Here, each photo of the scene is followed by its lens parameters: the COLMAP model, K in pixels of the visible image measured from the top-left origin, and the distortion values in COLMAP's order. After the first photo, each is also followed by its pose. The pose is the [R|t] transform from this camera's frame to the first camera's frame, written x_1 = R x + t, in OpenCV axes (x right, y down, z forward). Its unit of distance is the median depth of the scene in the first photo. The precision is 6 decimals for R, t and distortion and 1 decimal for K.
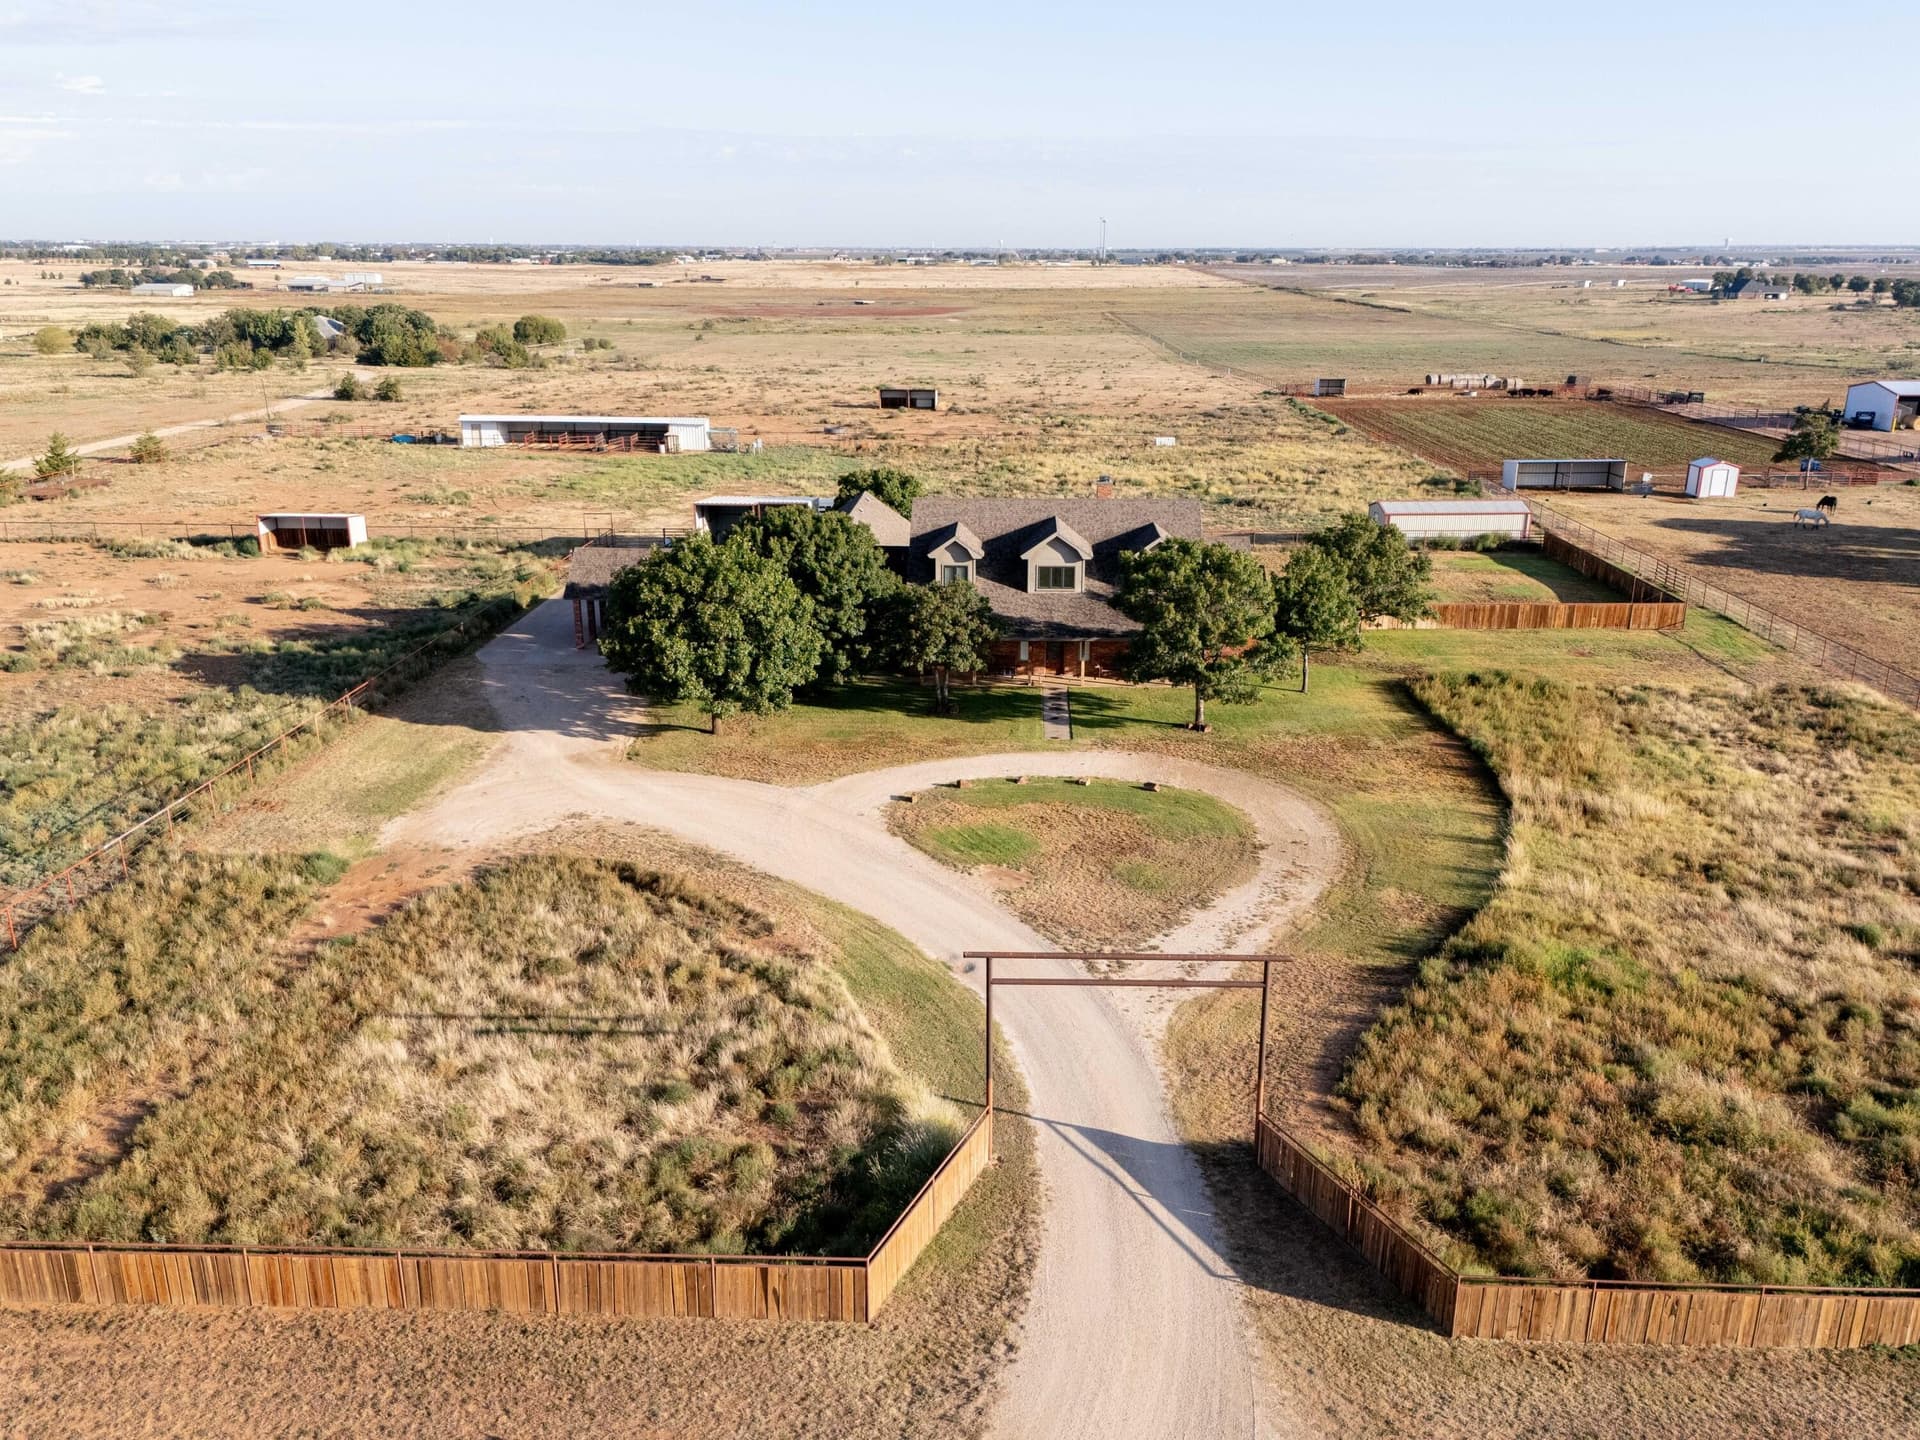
lens RADIAL K [[1628.1, 0, 966.7], [0, 1628.1, 824.5], [0, 0, 1]] dist [0.066899, -0.066422]
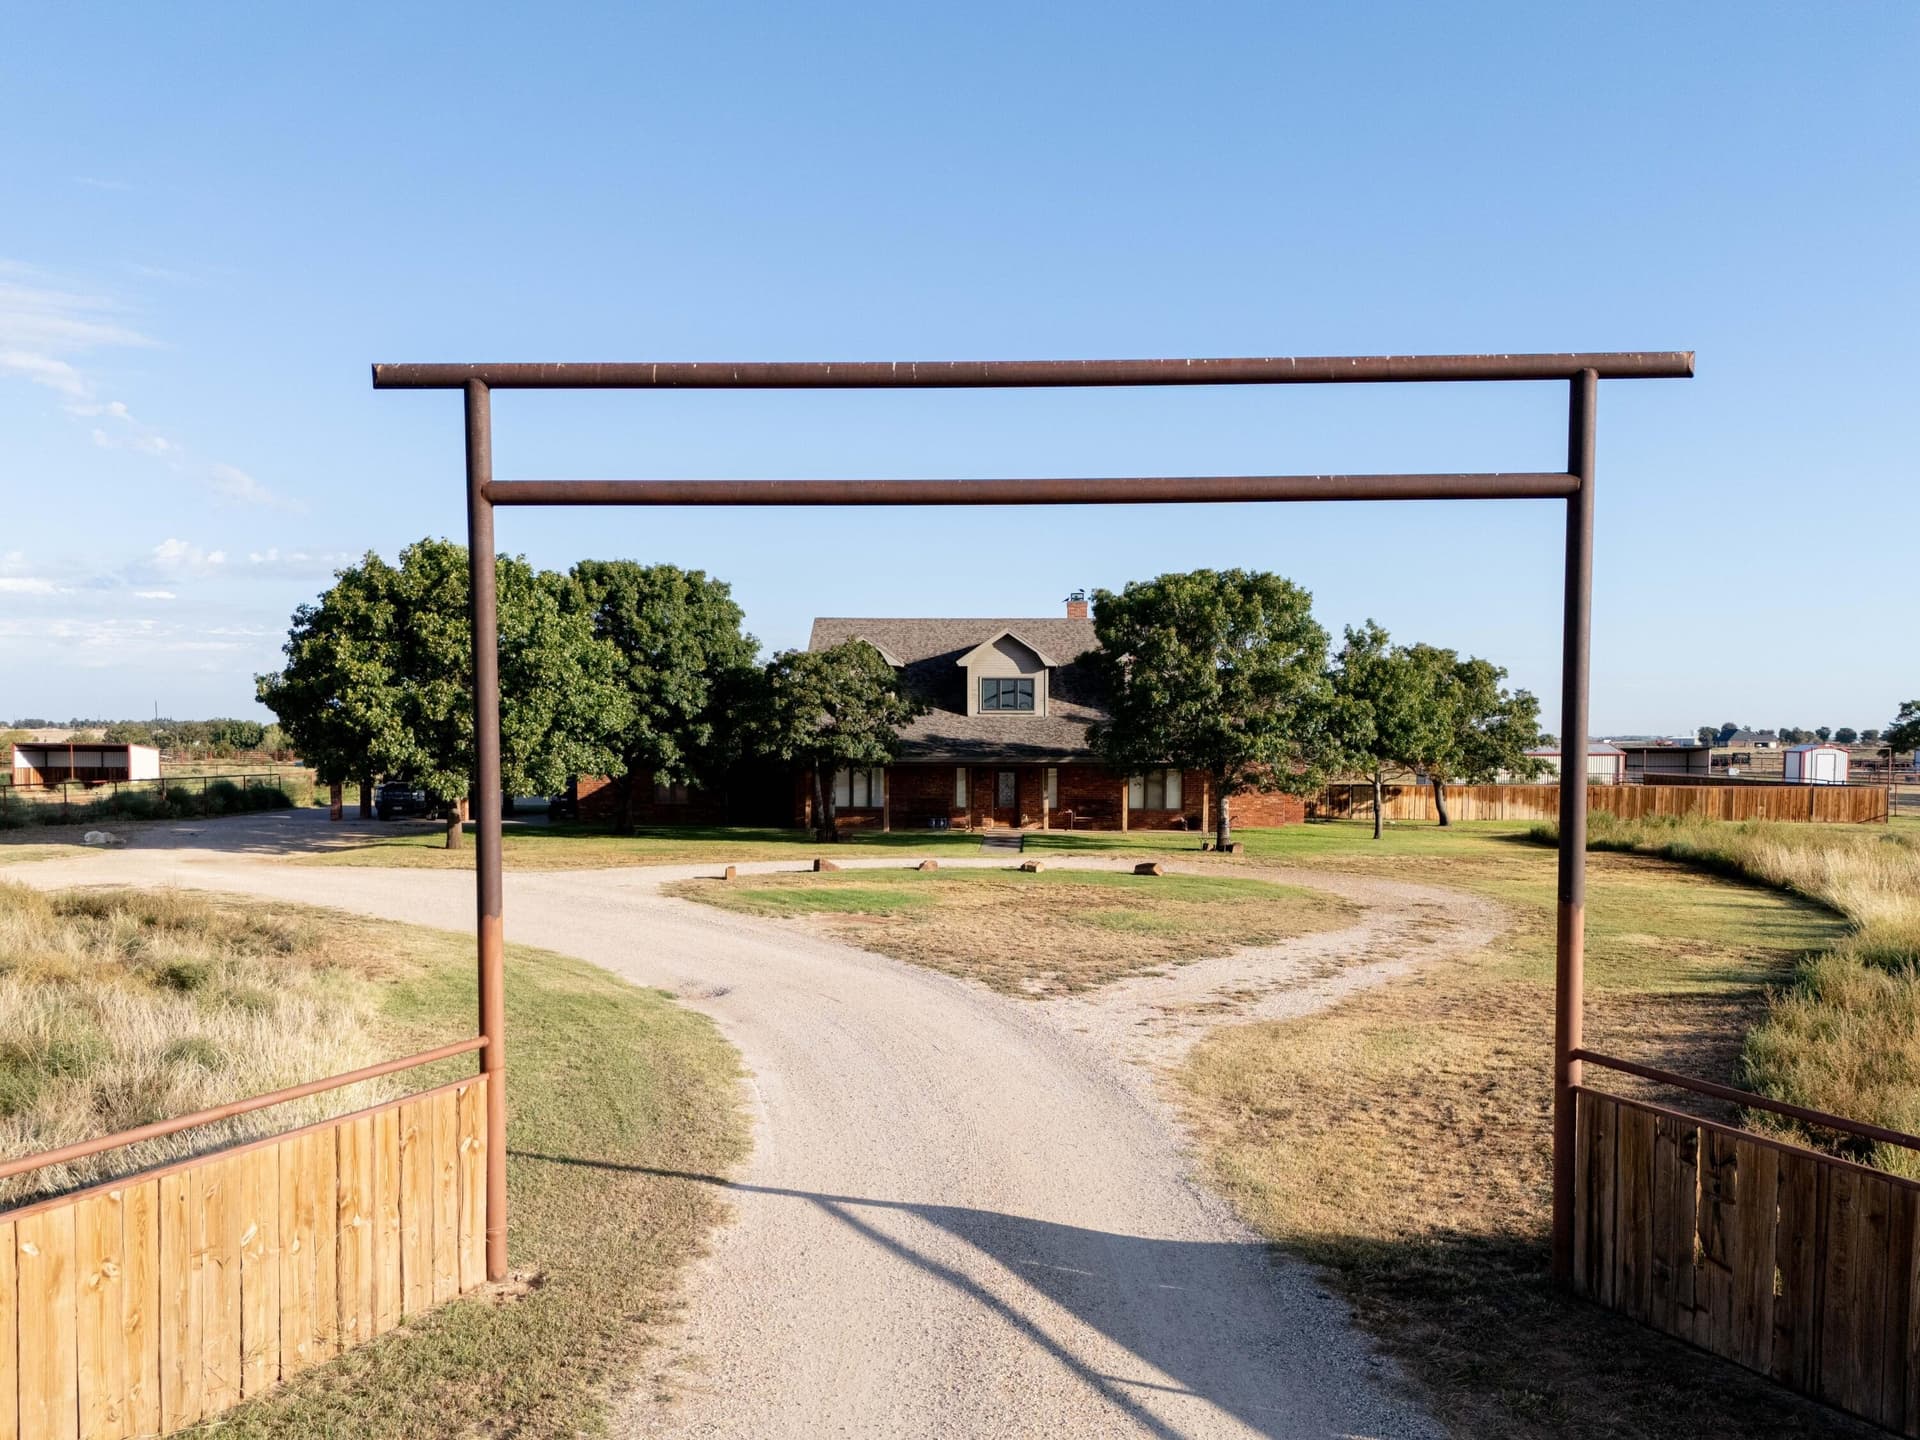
lens RADIAL K [[1628.1, 0, 966.7], [0, 1628.1, 824.5], [0, 0, 1]] dist [0.066899, -0.066422]
pose [[0.999984, -0.000760, -0.005620, 0.047250], [-0.000849, 0.959770, -0.280785, 0.112745], [0.005607, 0.280786, 0.959754, 0.398415]]
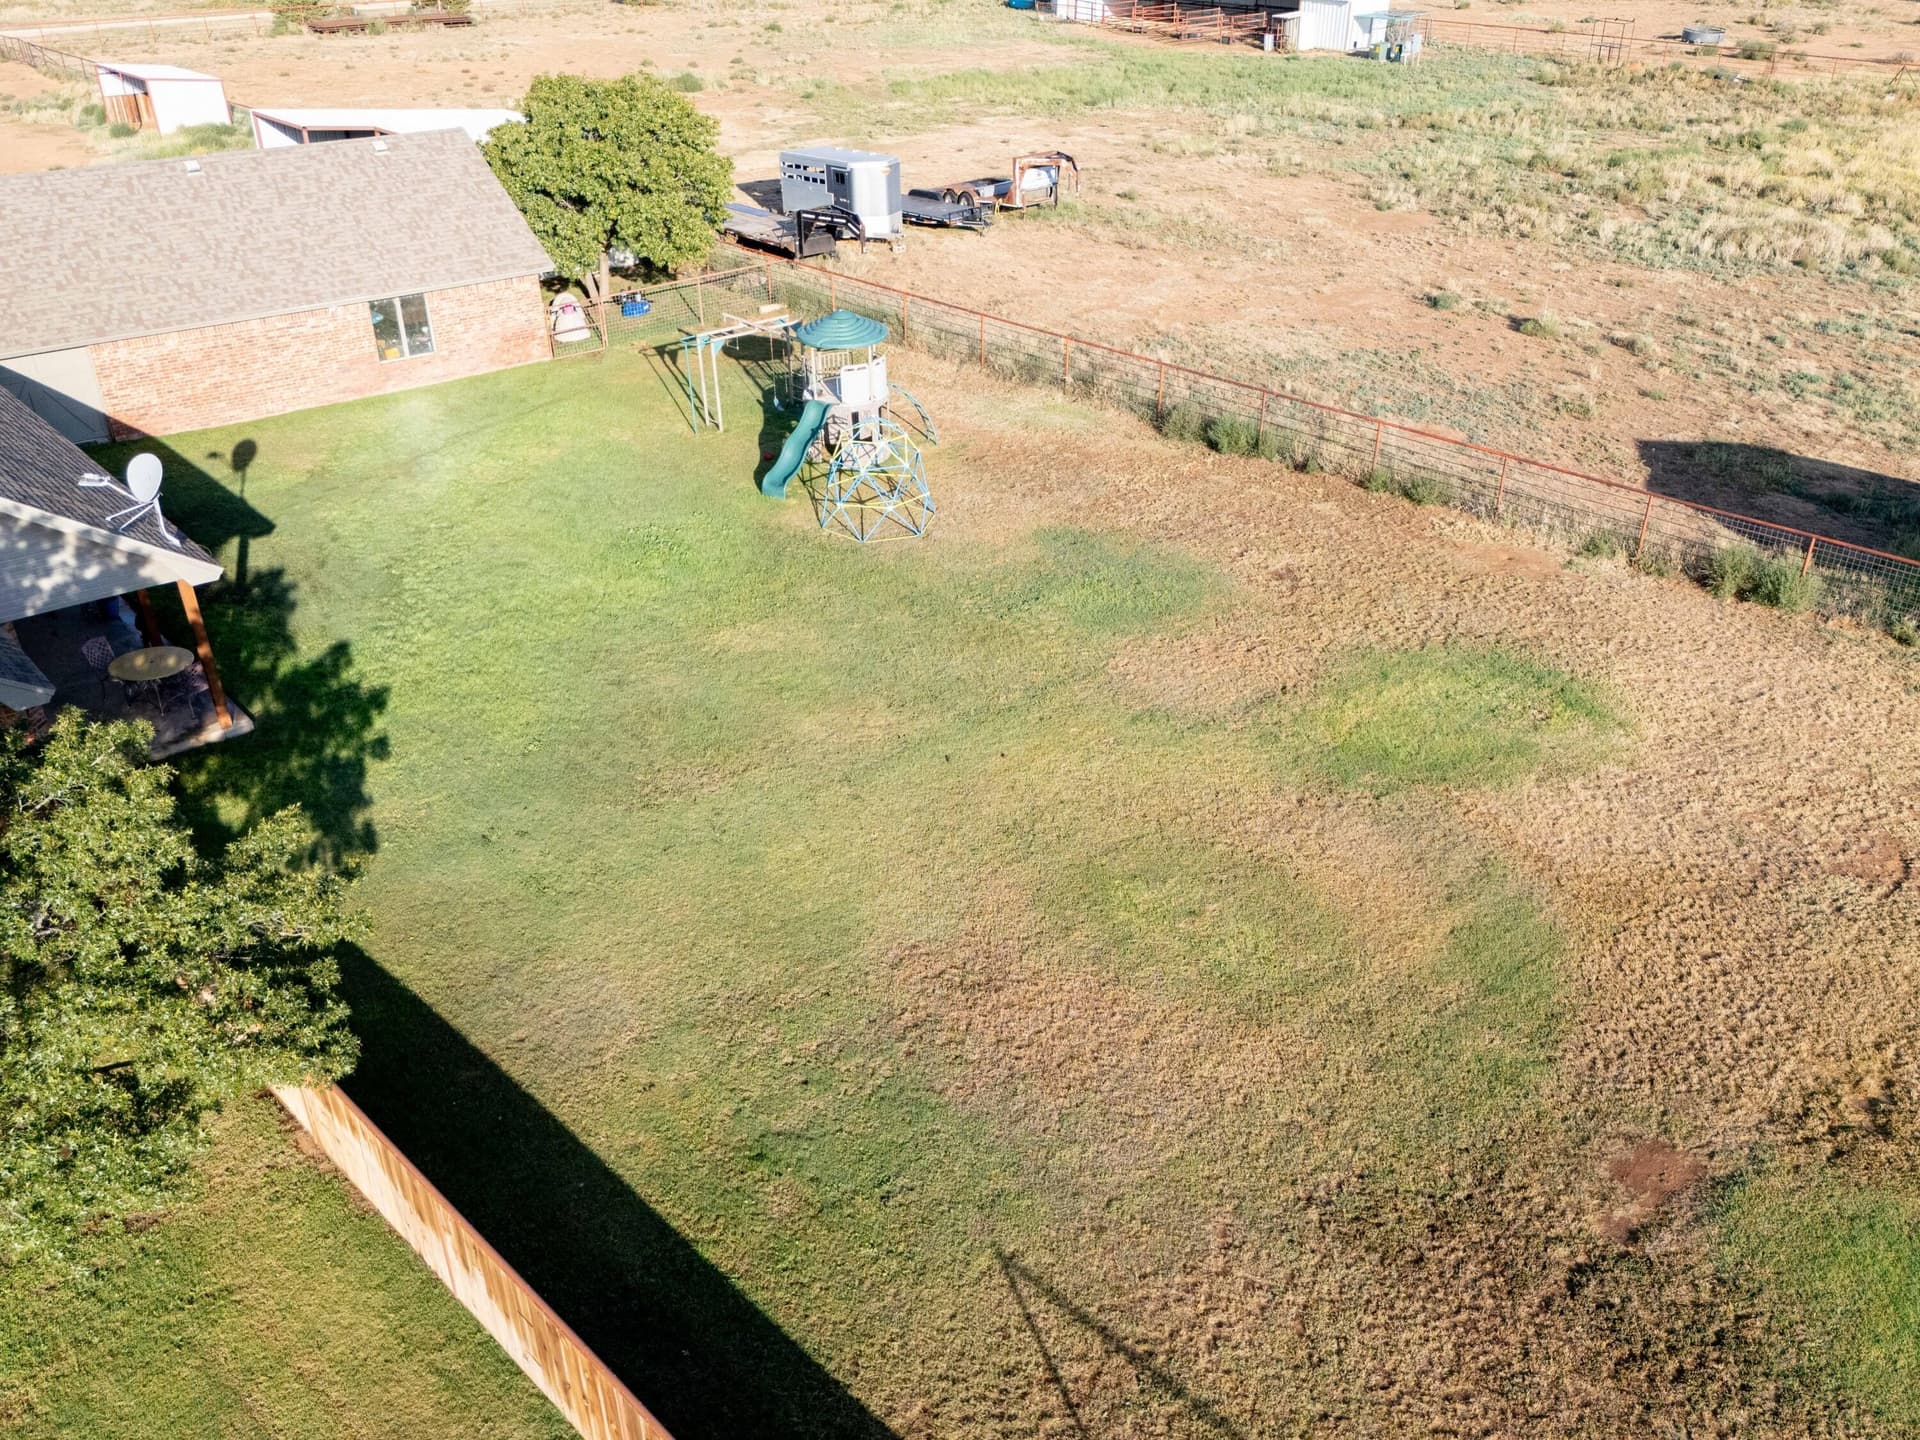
lens RADIAL K [[1634.0, 0, 967.8], [0, 1634.0, 792.2], [0, 0, 1]] dist [0.106962, -0.134963]
pose [[0.674592, 0.371473, -0.637914, 0.518280], [-0.241385, 0.927656, 0.284933, -0.301354], [0.697609, -0.038231, 0.715458, 1.192035]]
